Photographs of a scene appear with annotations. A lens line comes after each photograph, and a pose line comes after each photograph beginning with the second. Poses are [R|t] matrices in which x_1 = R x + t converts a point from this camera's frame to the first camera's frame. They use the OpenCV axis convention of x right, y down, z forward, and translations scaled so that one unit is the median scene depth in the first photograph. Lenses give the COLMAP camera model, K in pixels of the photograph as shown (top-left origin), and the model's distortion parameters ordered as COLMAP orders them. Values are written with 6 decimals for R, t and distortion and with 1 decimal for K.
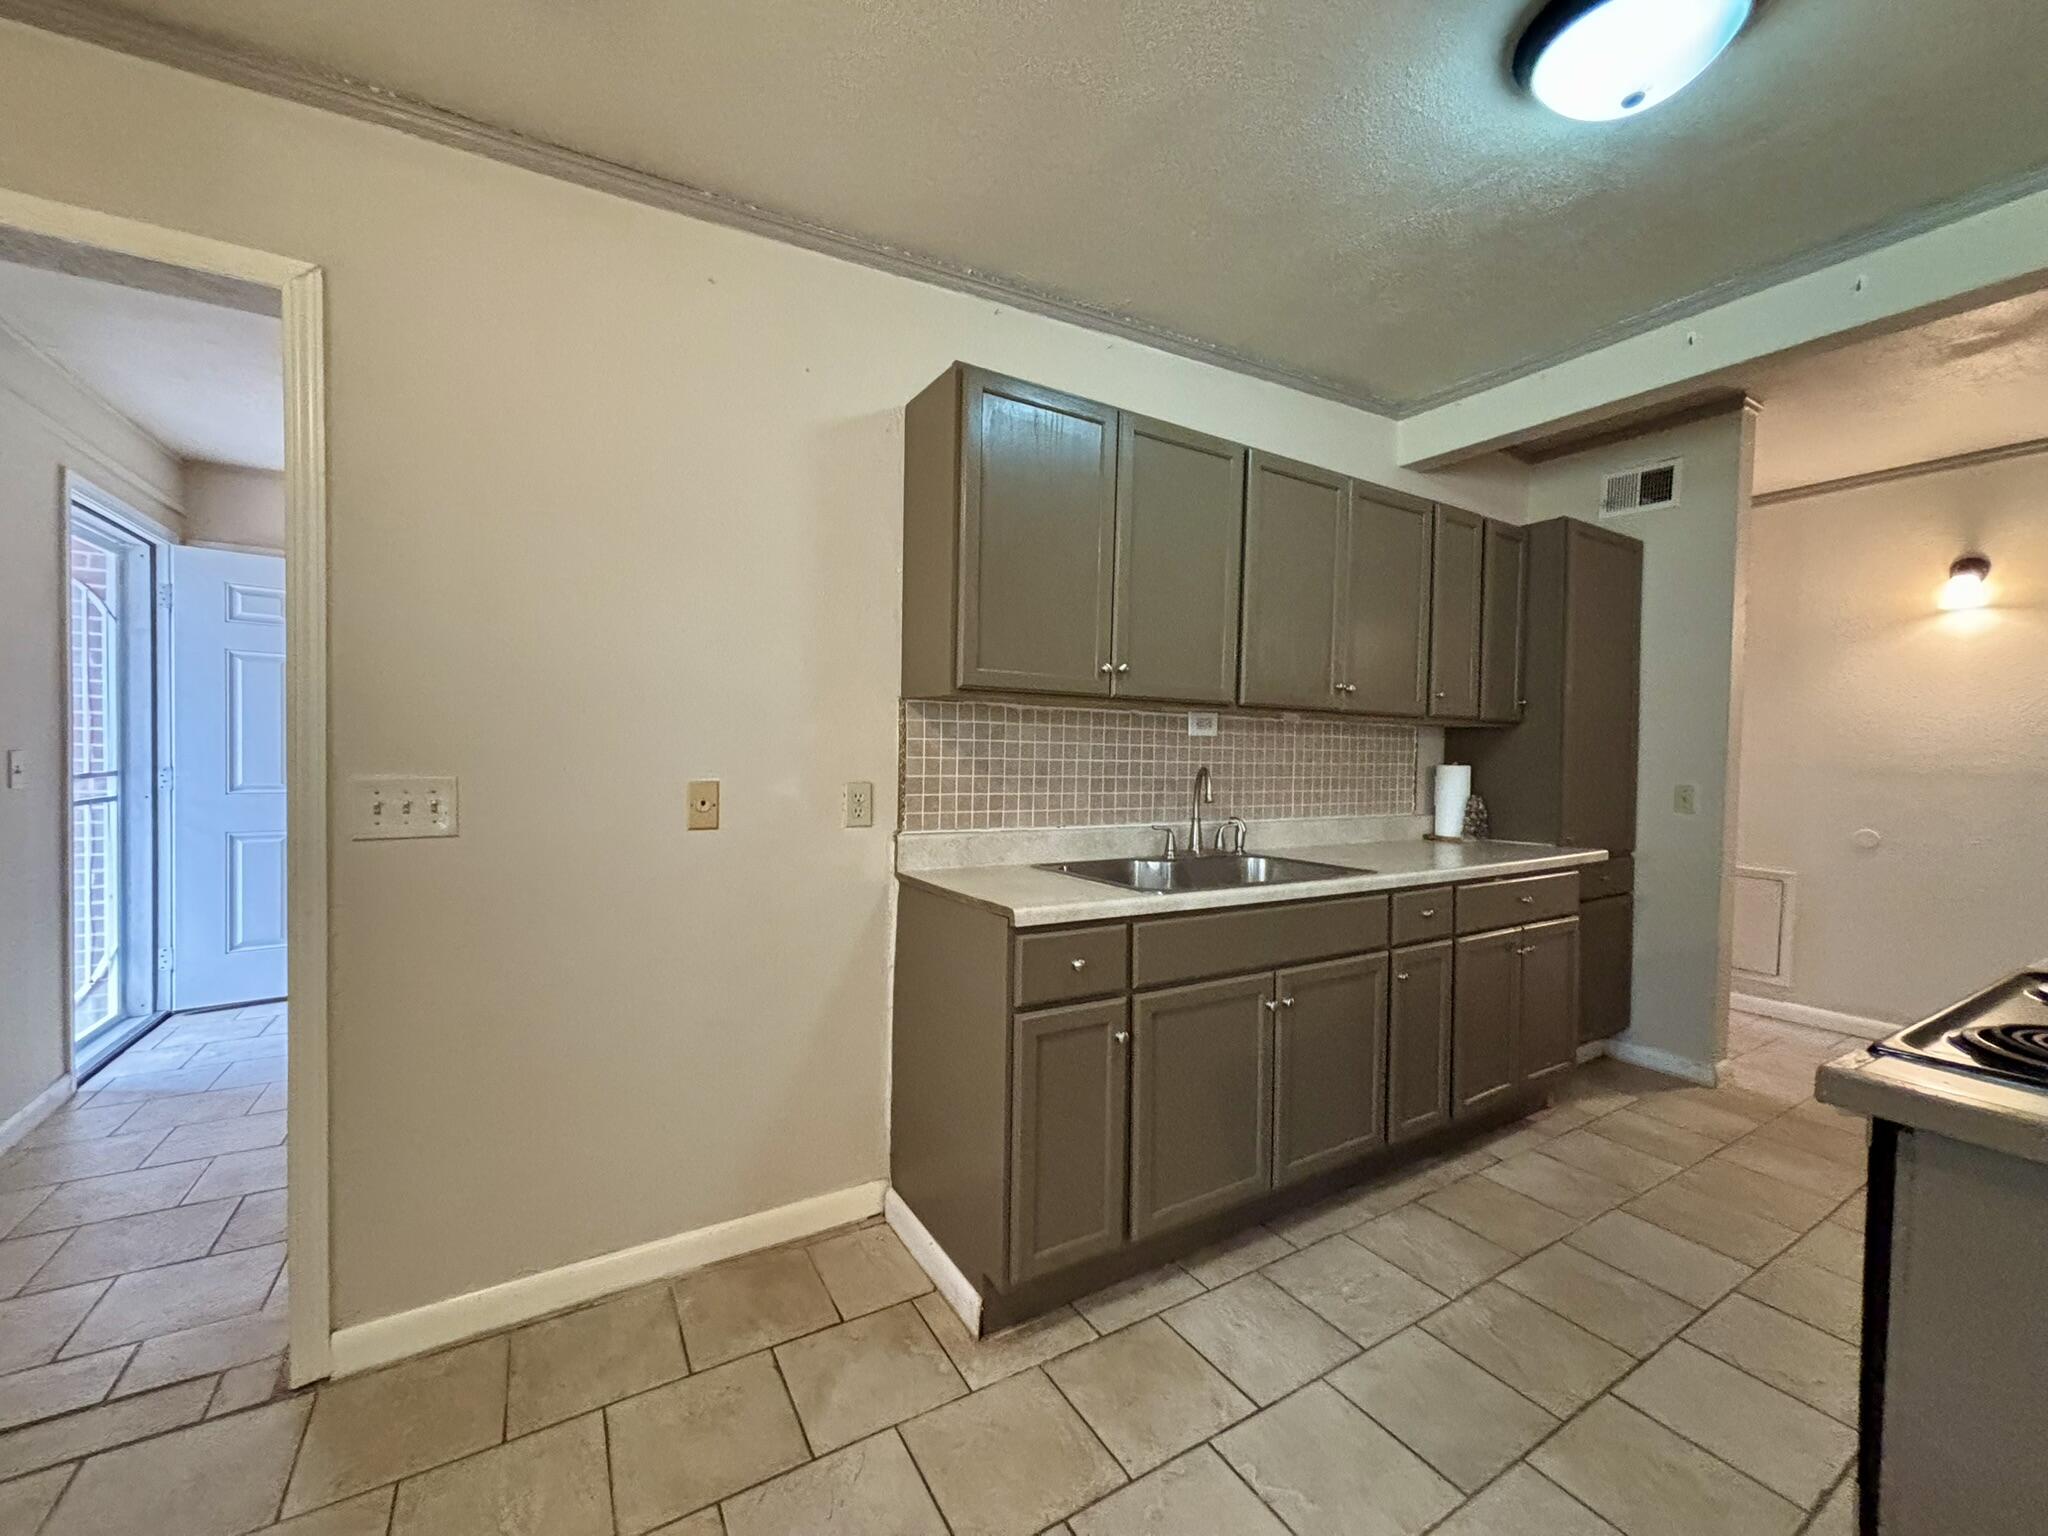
lens RADIAL K [[815.4, 0, 1006.1], [0, 815.4, 774.8], [0, 0, 1]] dist [0.002802, -0.000835]
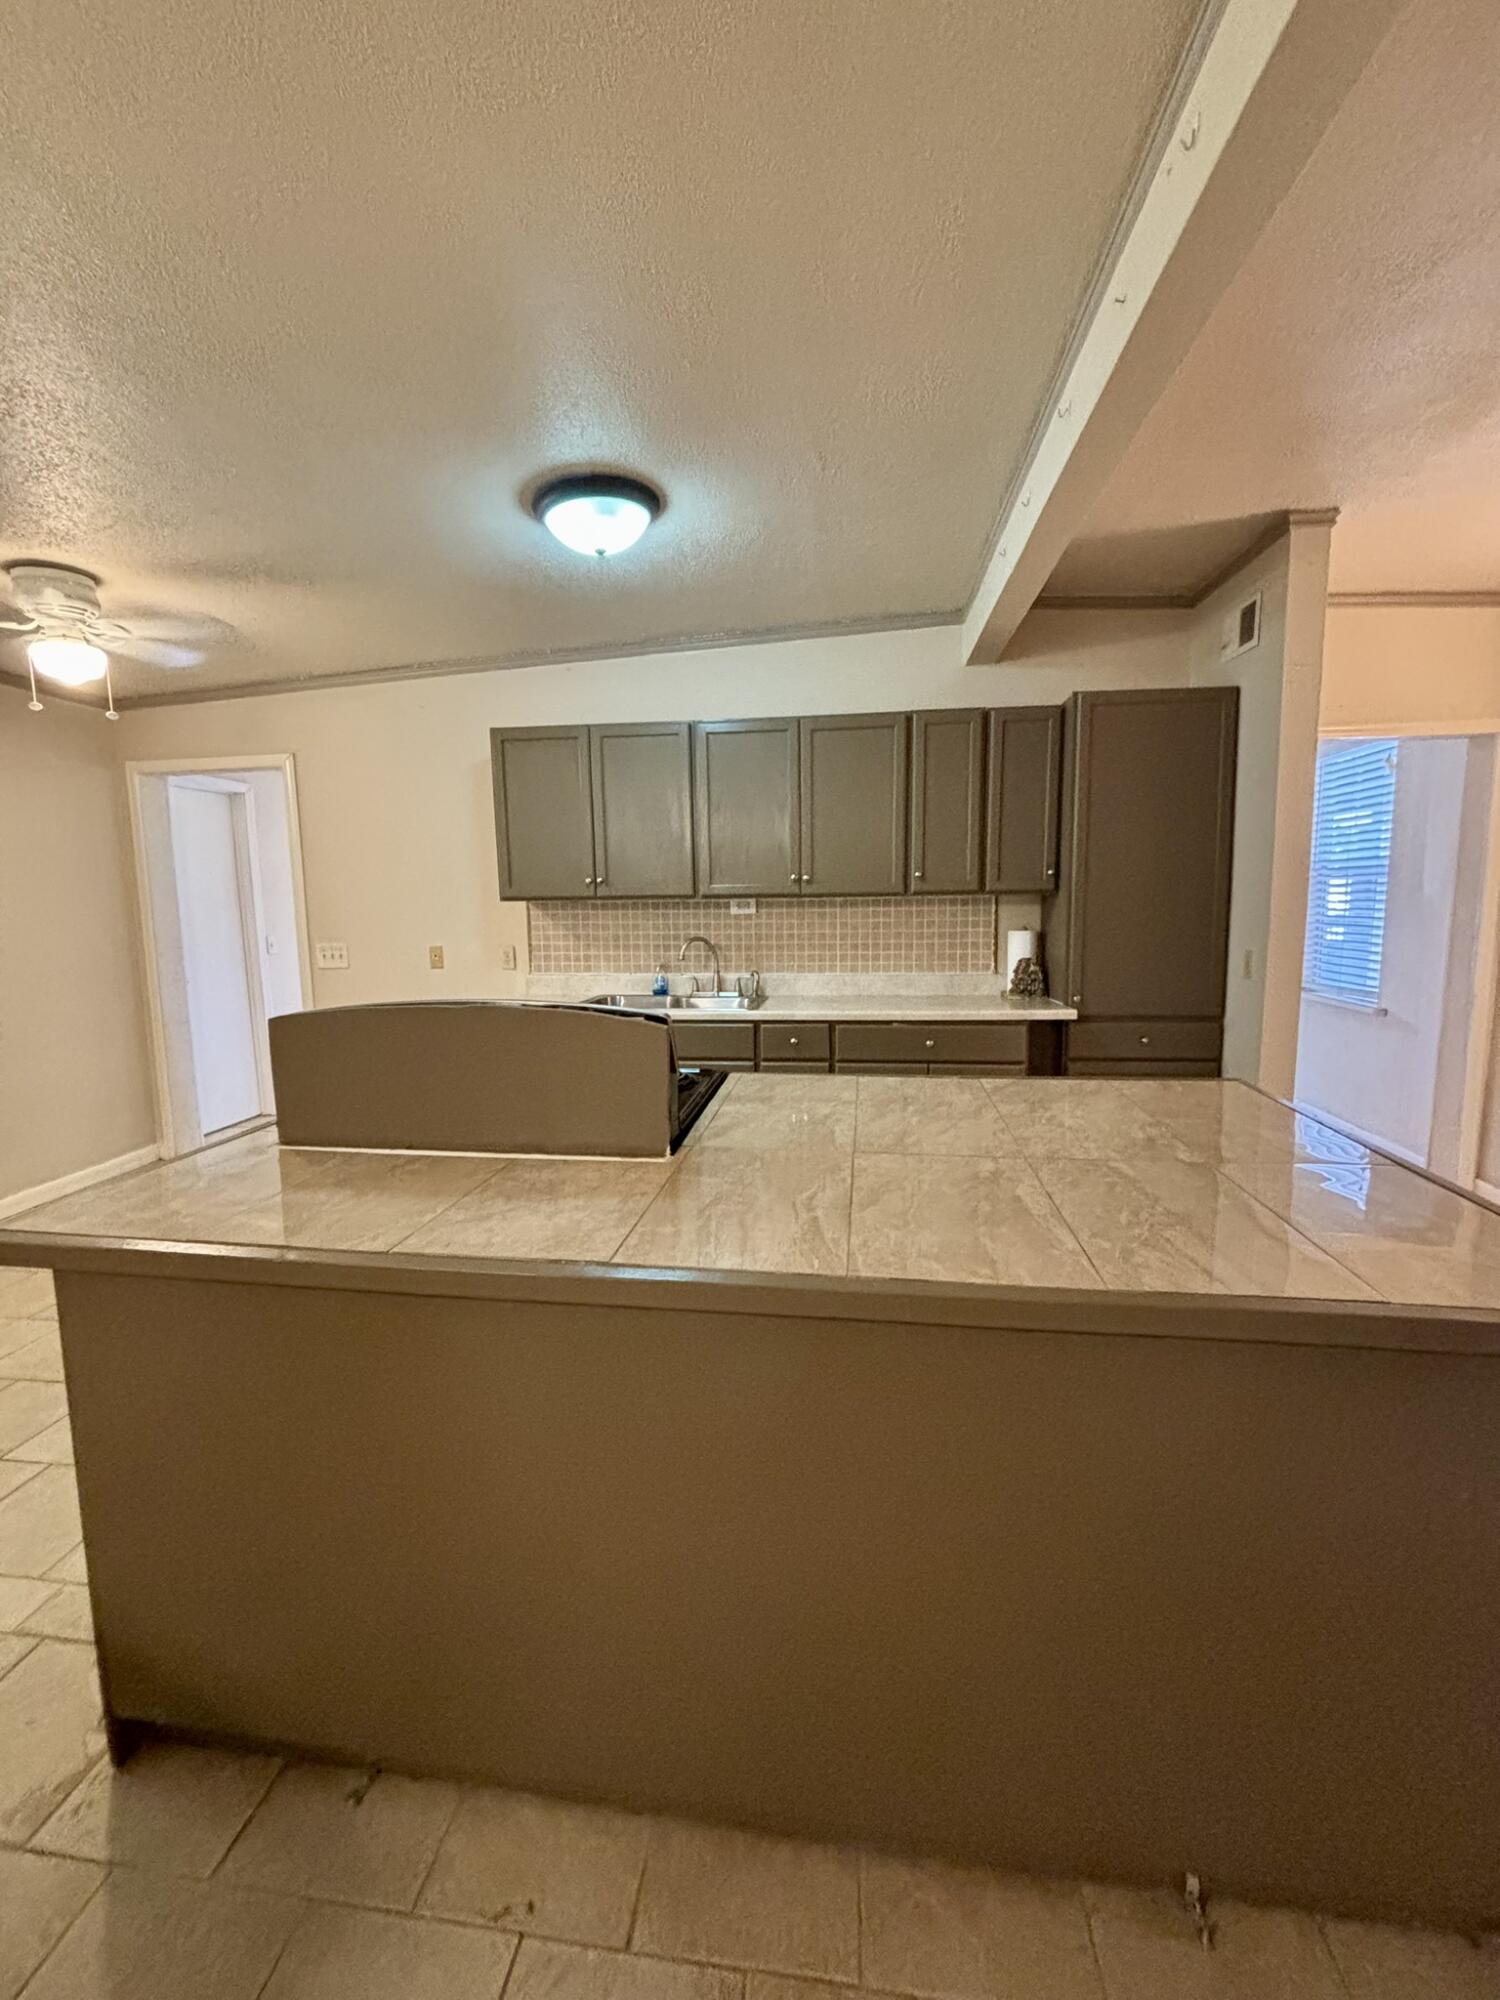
lens RADIAL K [[796.3, 0, 740.4], [0, 796.3, 996.6], [0, 0, 1]] dist [0.002802, -0.000835]
pose [[0.786140, 0.042527, -0.616584, 1.225120], [0.008327, 0.996810, 0.079369, -0.015311], [0.617993, -0.067530, 0.783278, -0.121607]]
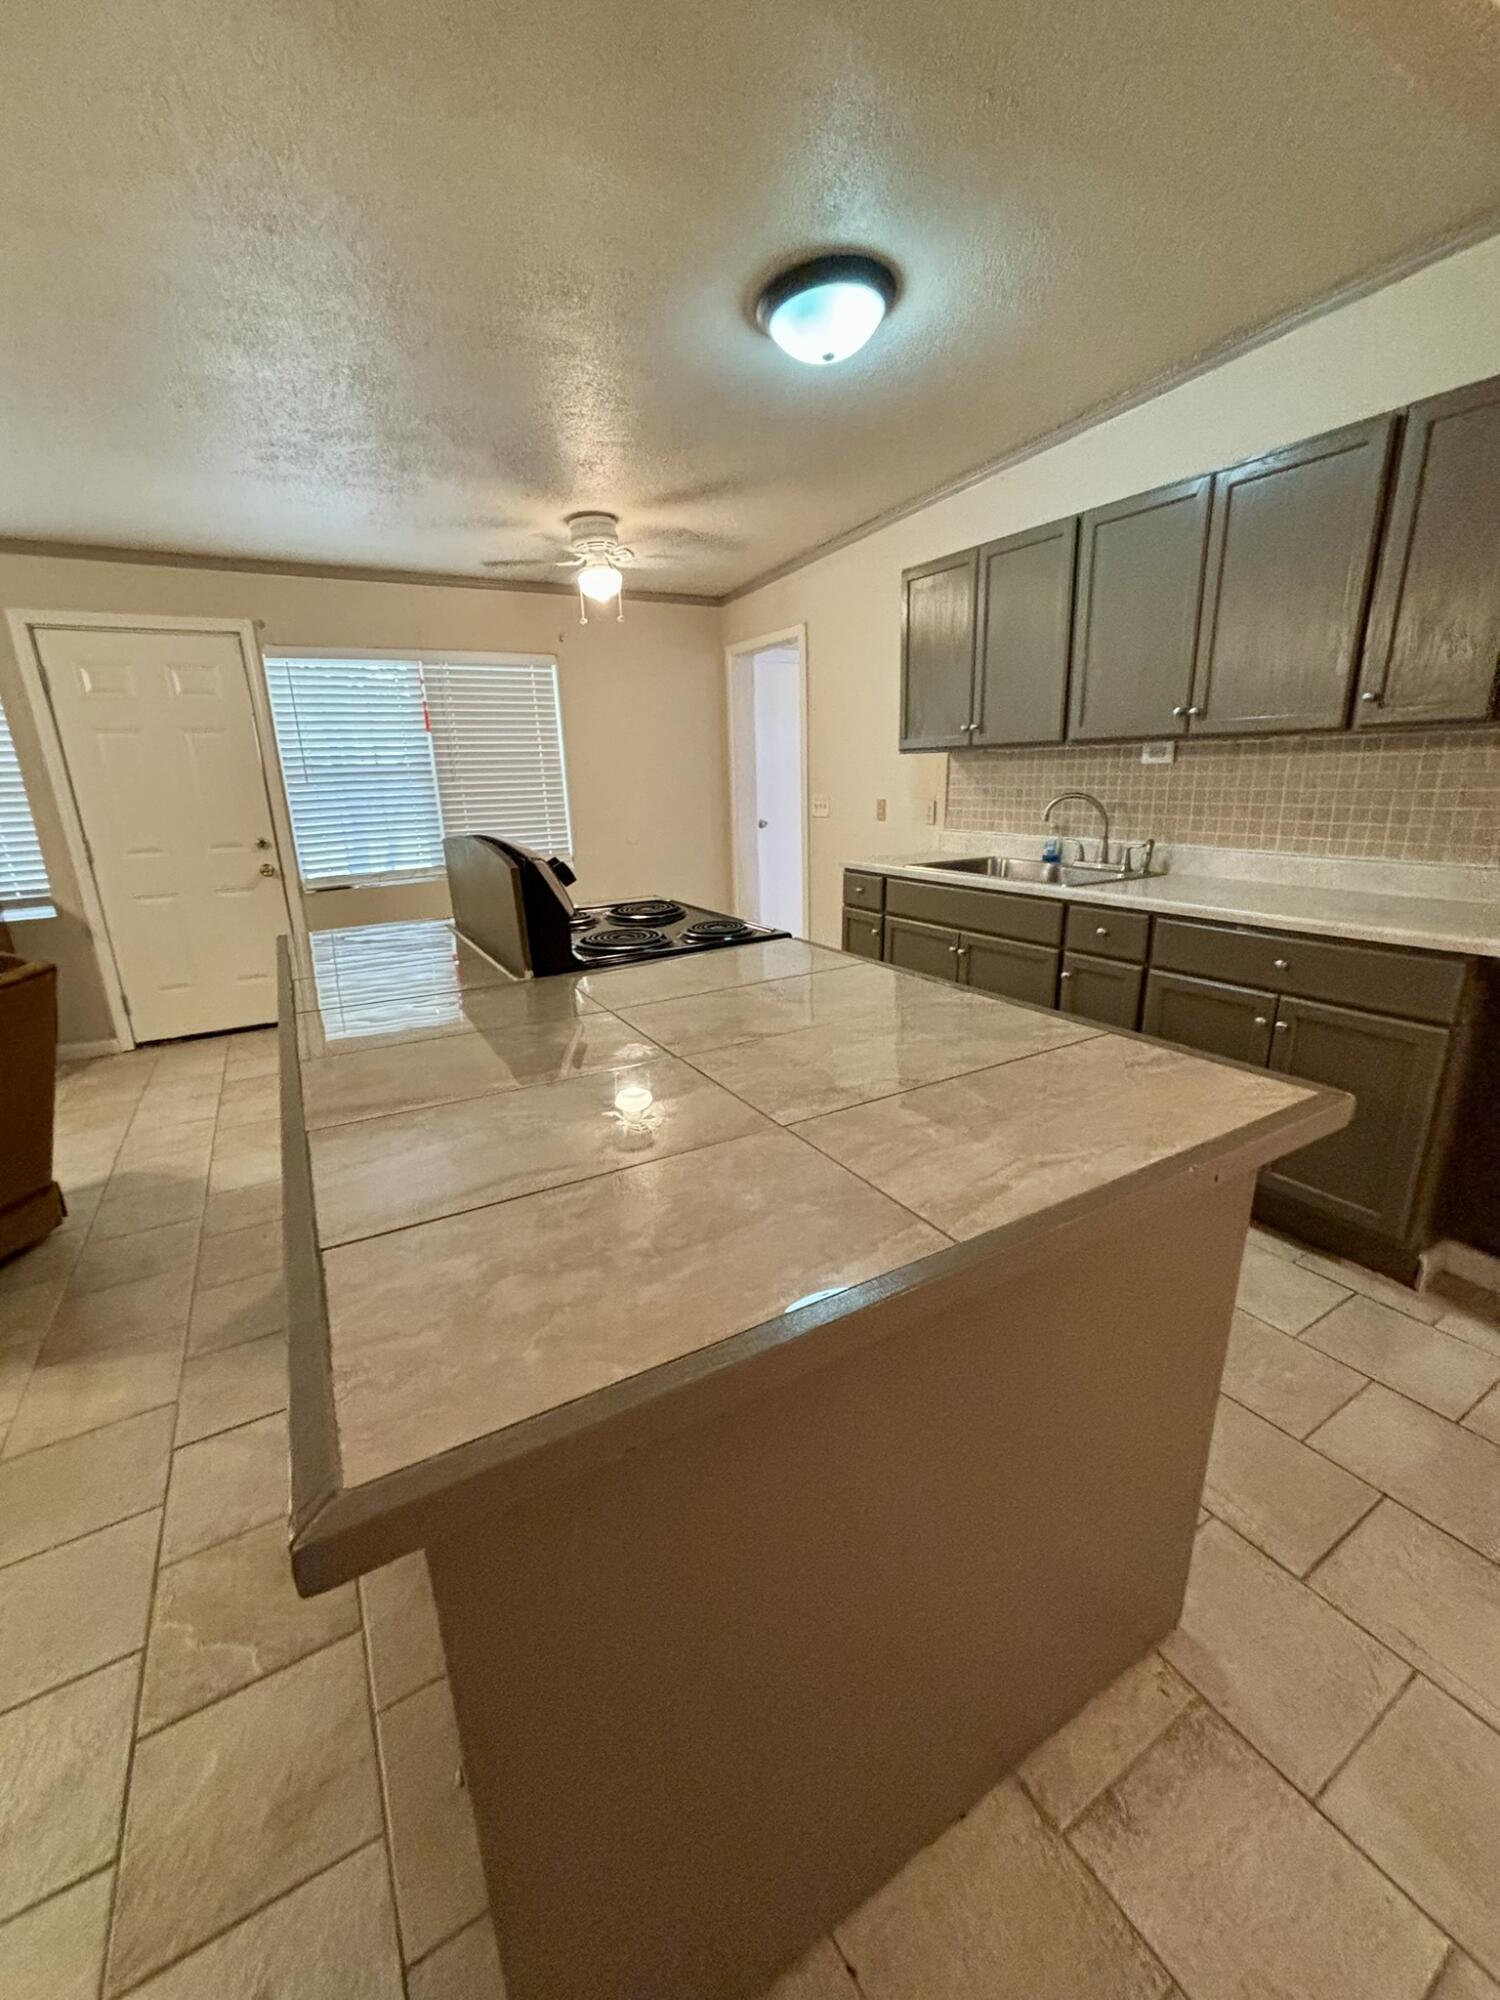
lens RADIAL K [[796.3, 0, 733.7], [0, 796.3, 1004.7], [0, 0, 1]] dist [0.002802, -0.000835]
pose [[-0.011329, 0.266705, -0.963712, 1.522605], [-0.000843, 0.963770, 0.266732, -0.022592], [0.999935, 0.003834, -0.010694, 0.485857]]
